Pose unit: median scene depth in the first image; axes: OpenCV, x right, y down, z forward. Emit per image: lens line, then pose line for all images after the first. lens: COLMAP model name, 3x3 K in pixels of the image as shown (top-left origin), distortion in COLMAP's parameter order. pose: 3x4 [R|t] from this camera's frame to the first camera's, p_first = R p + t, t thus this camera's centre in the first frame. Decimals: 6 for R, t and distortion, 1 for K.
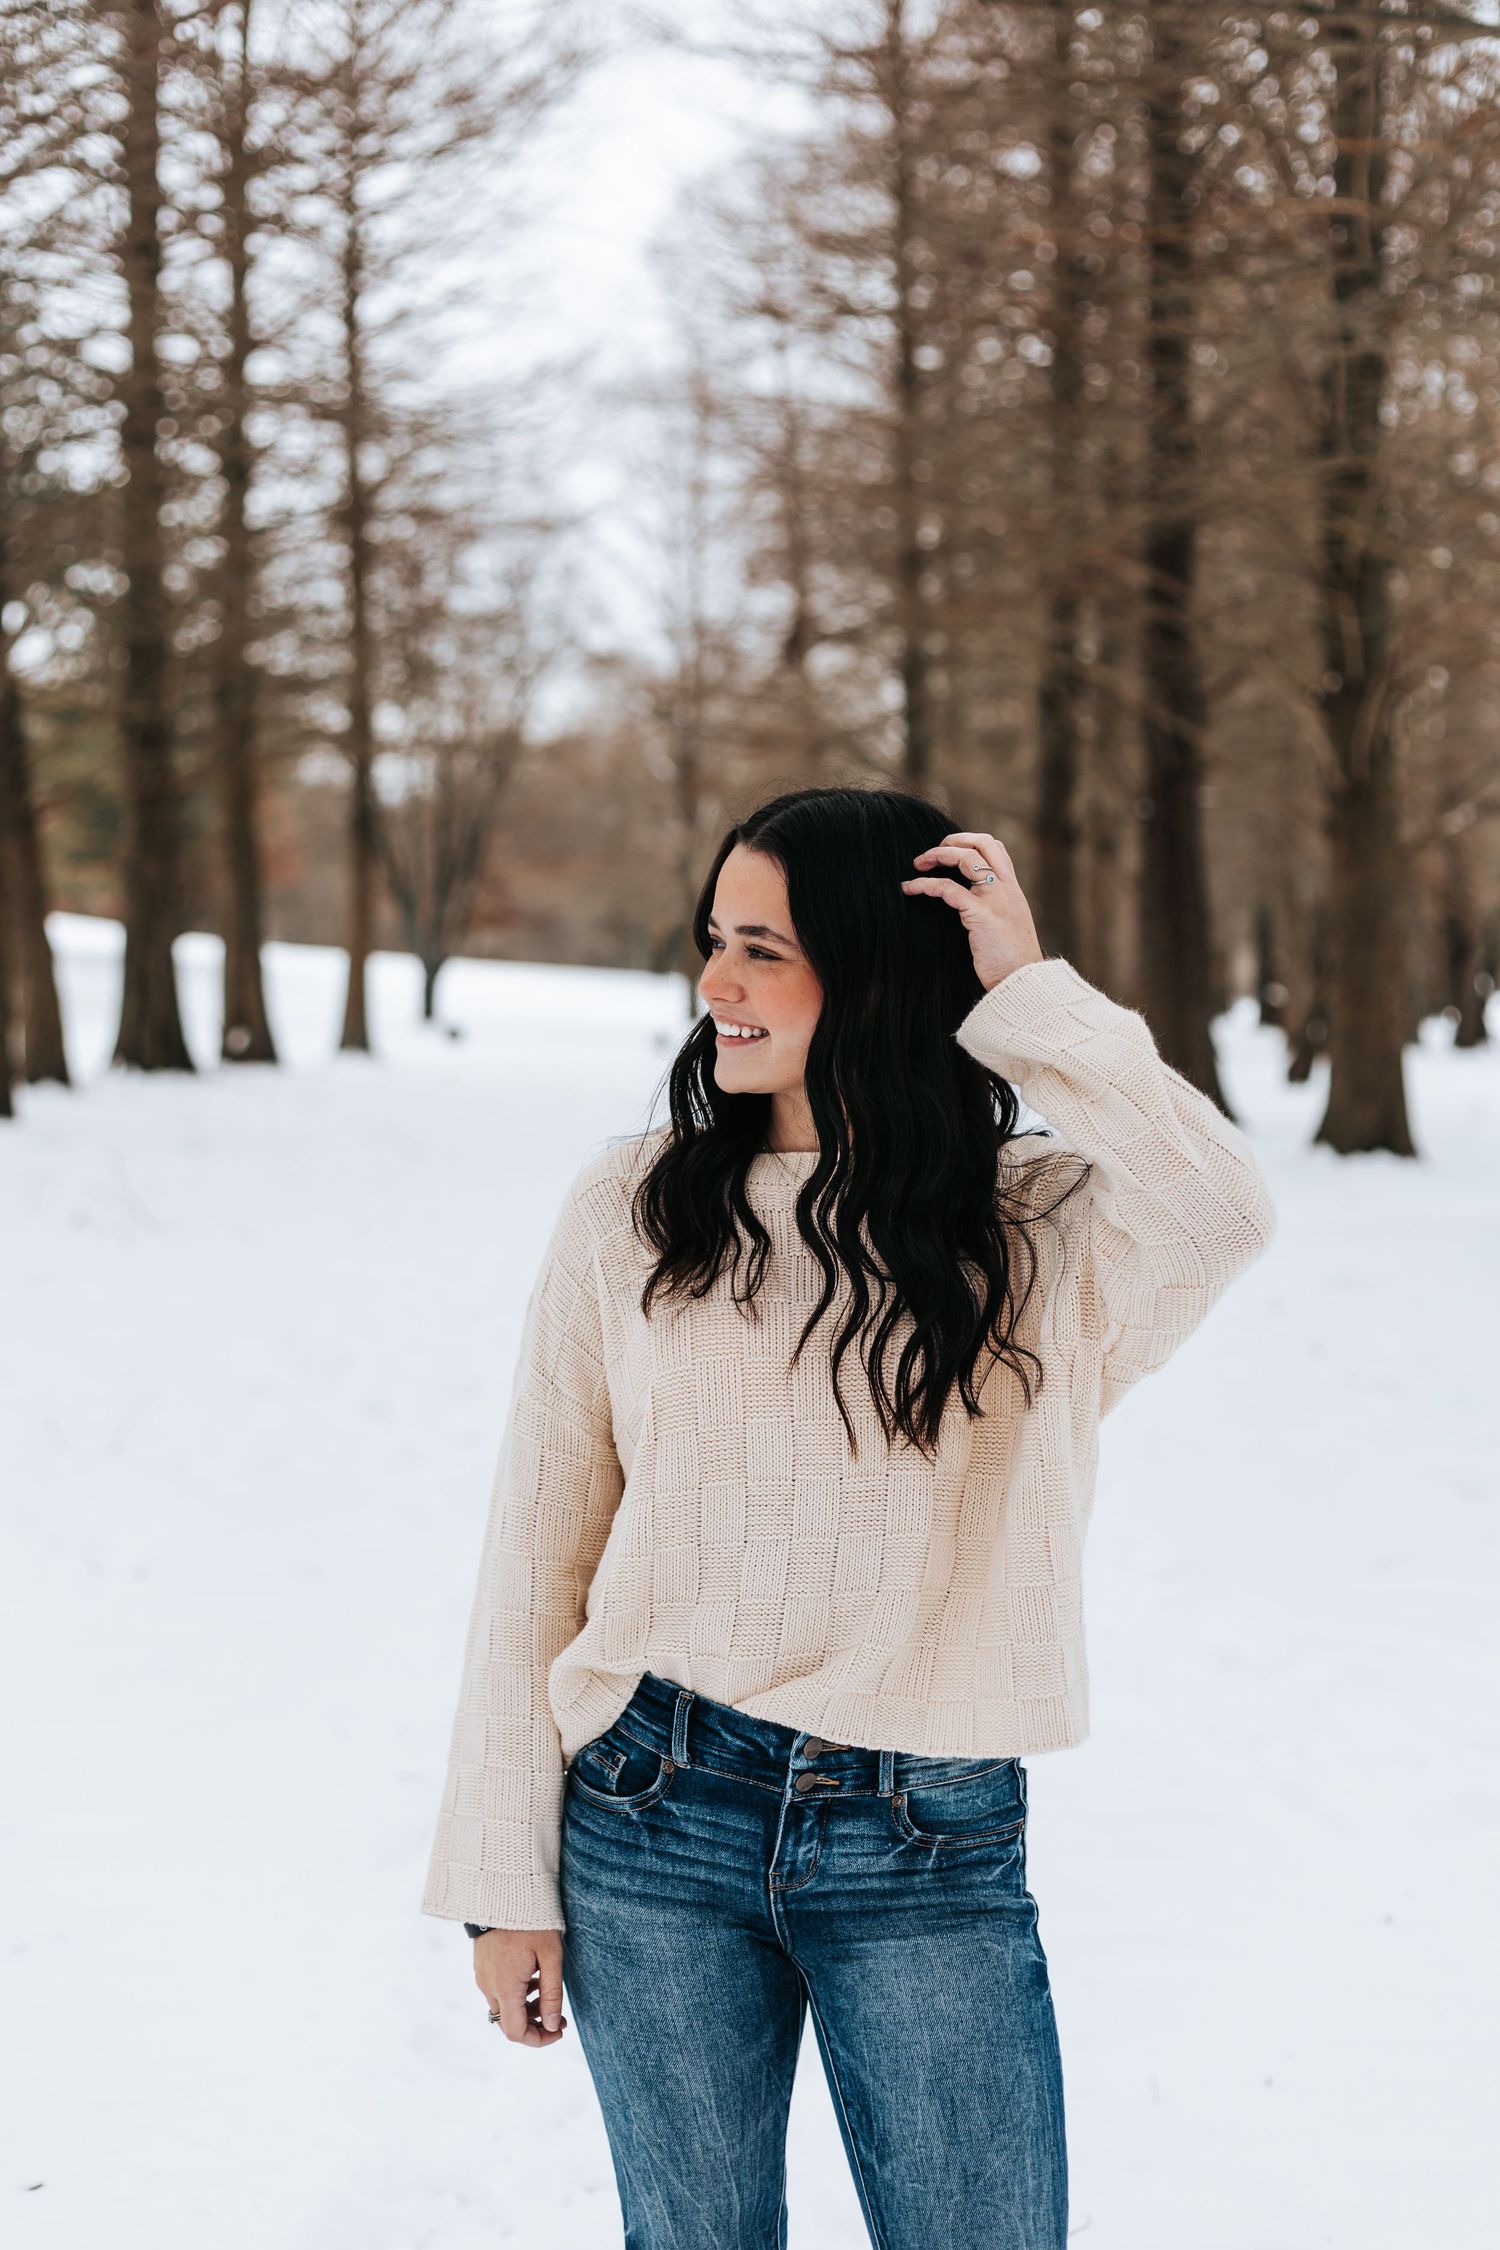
lens RADIAL K [[3700.1, 0, 744.2], [0, 3700.1, 1124.8], [0, 0, 1]] dist [0.030417, 0.000000]
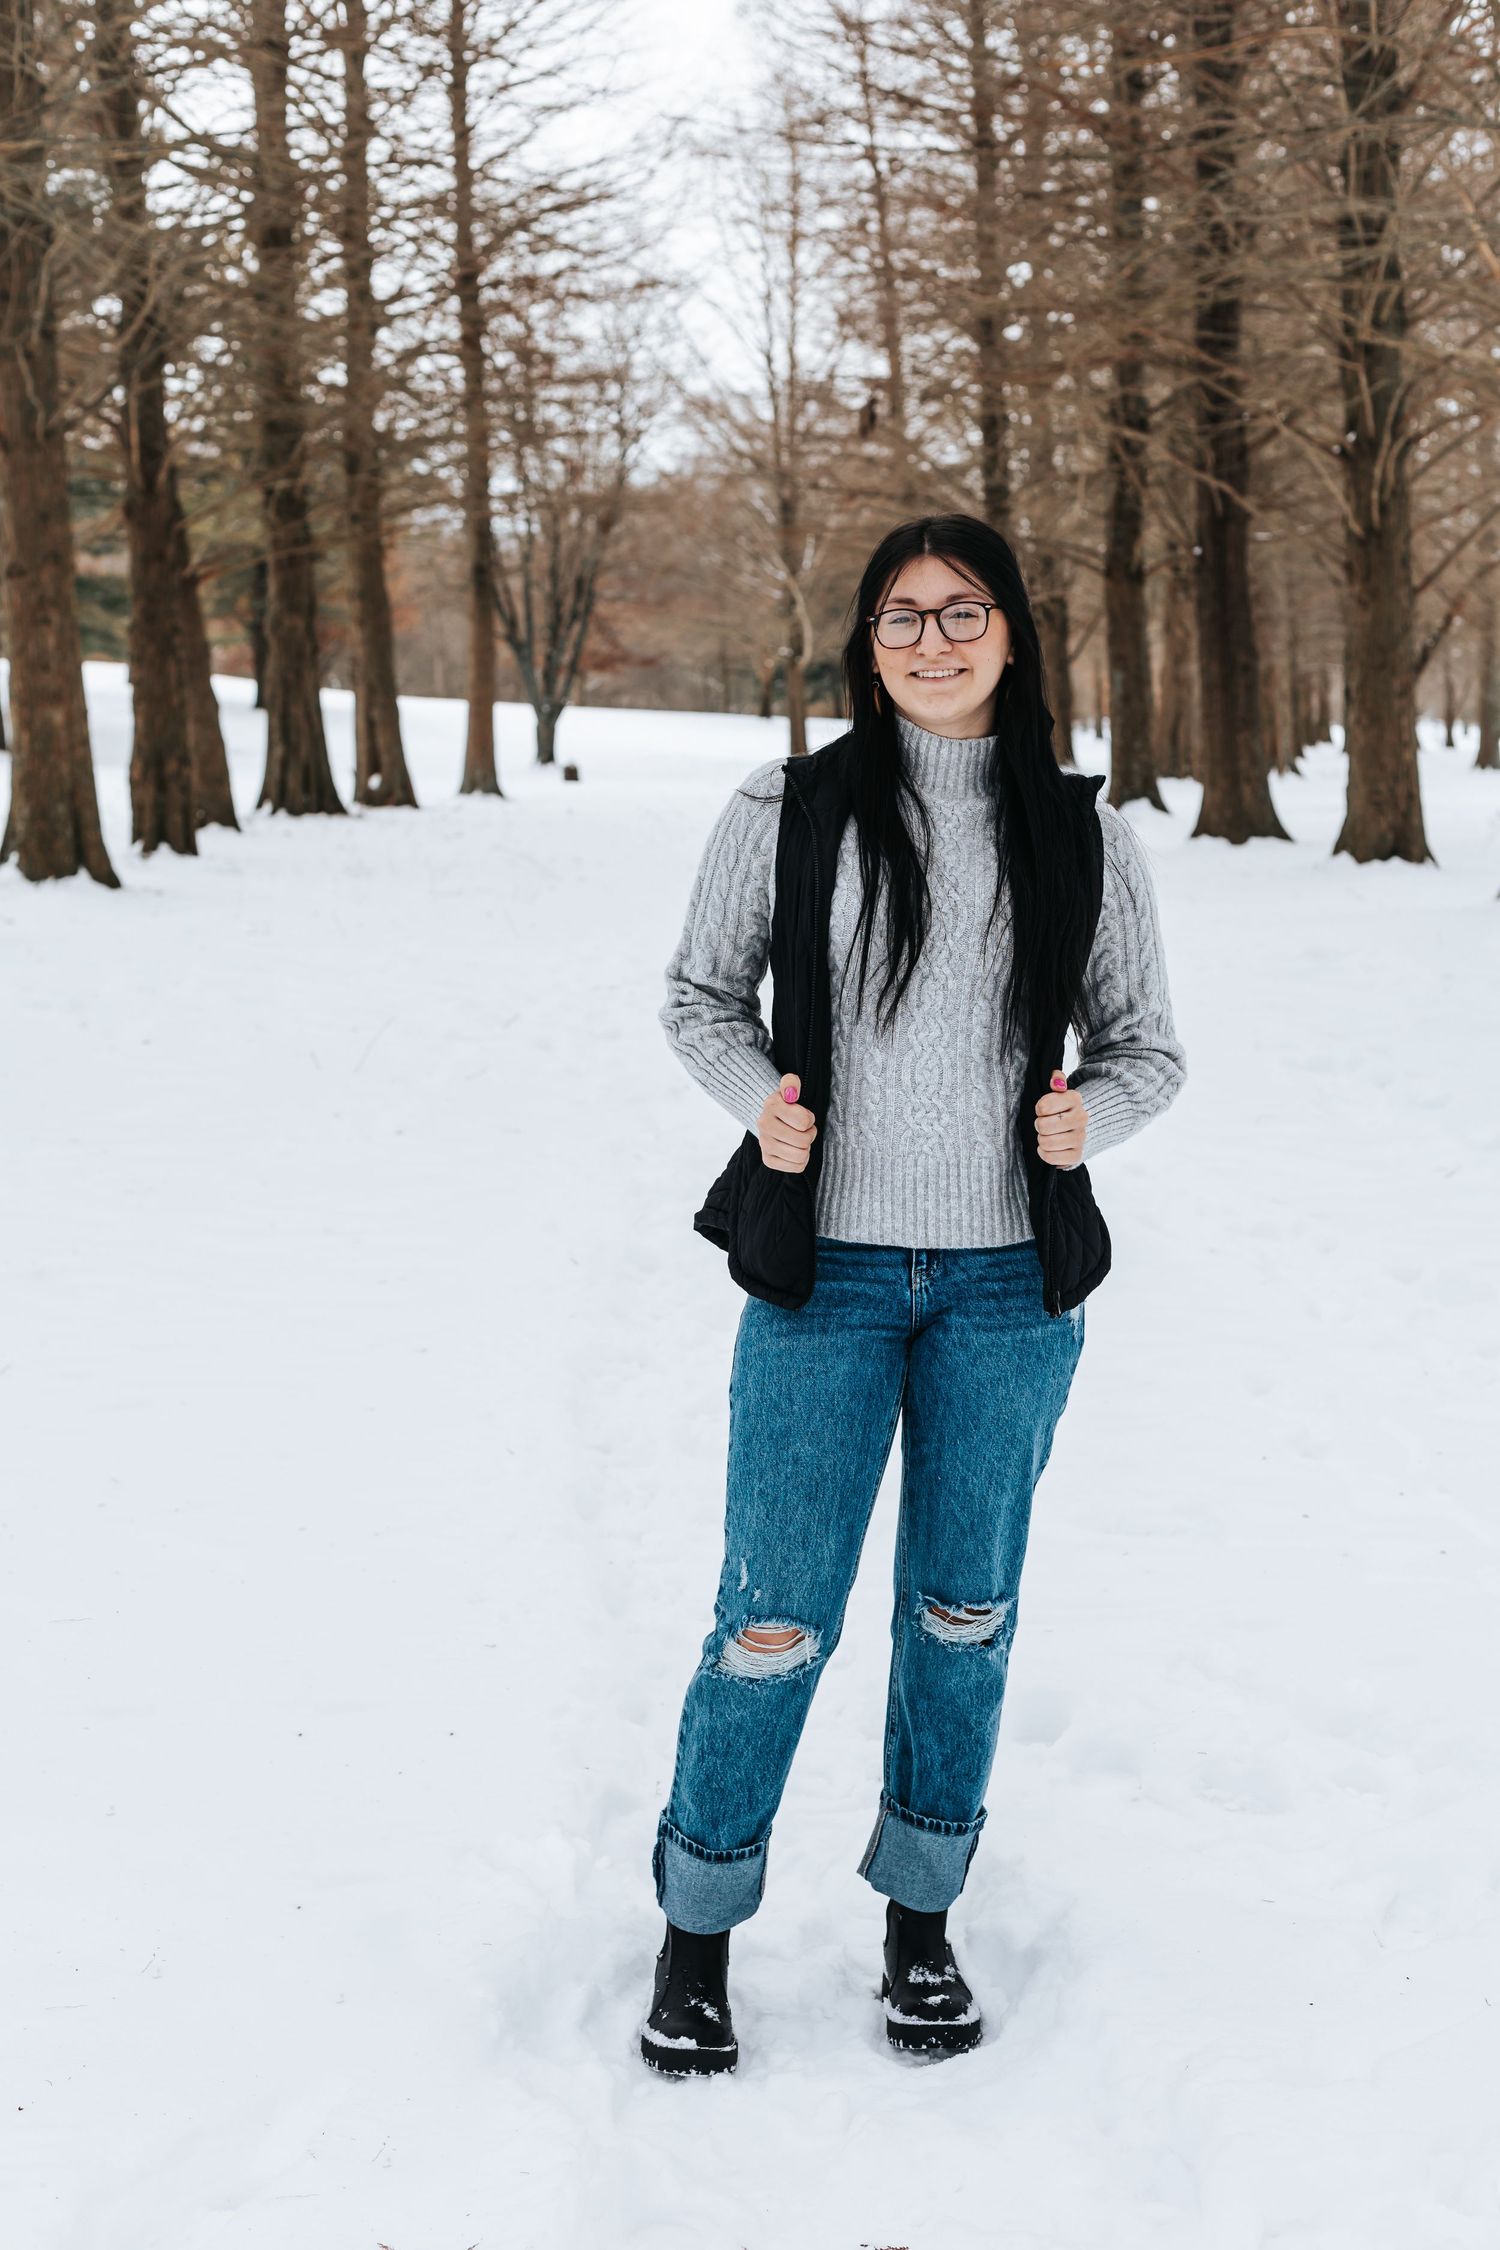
lens RADIAL K [[3700.1, 0, 749.0], [0, 3700.1, 1109.9], [0, 0, 1]] dist [0.030417, 0.000000]
pose [[0.999326, -0.020876, -0.030209, 0.002842], [0.022832, 0.997563, 0.065926, 0.003163], [0.028760, -0.066572, 0.997367, -0.073319]]
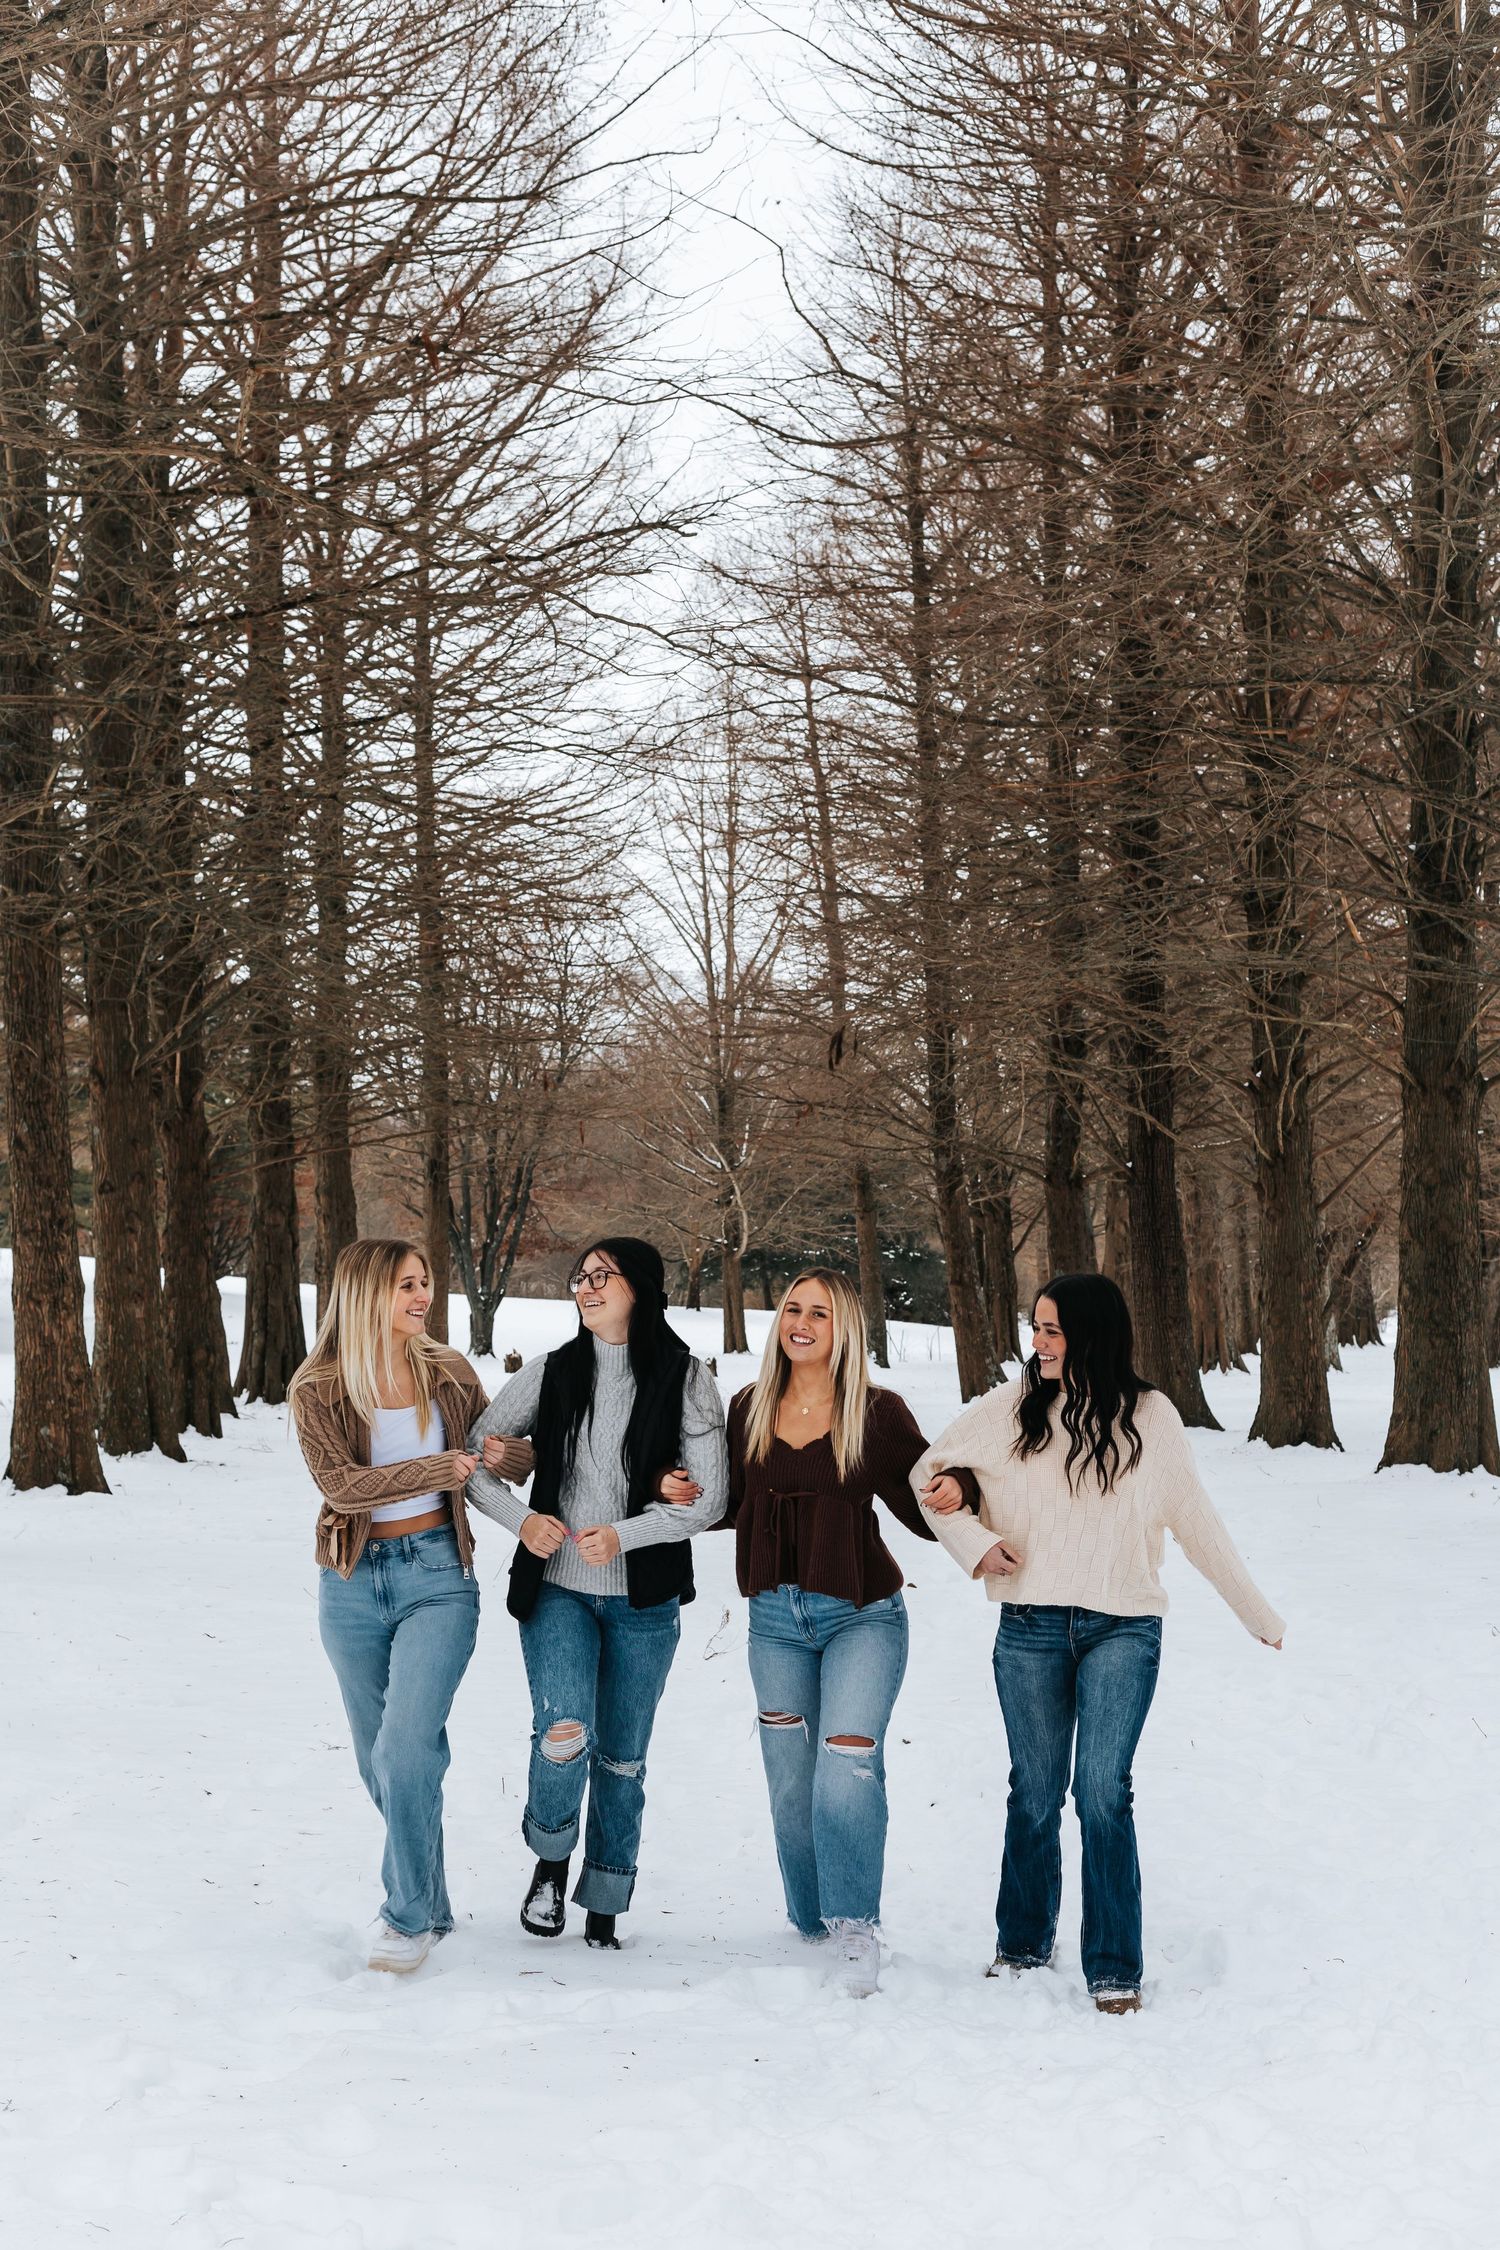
lens RADIAL K [[3968.9, 0, 748.3], [0, 3968.9, 1112.8], [0, 0, 1]] dist [0.002419, 0.000000]
pose [[0.999815, -0.018104, -0.006462, -0.005017], [0.017472, 0.996032, -0.087259, 0.005720], [0.008016, 0.087130, 0.996165, -0.190617]]
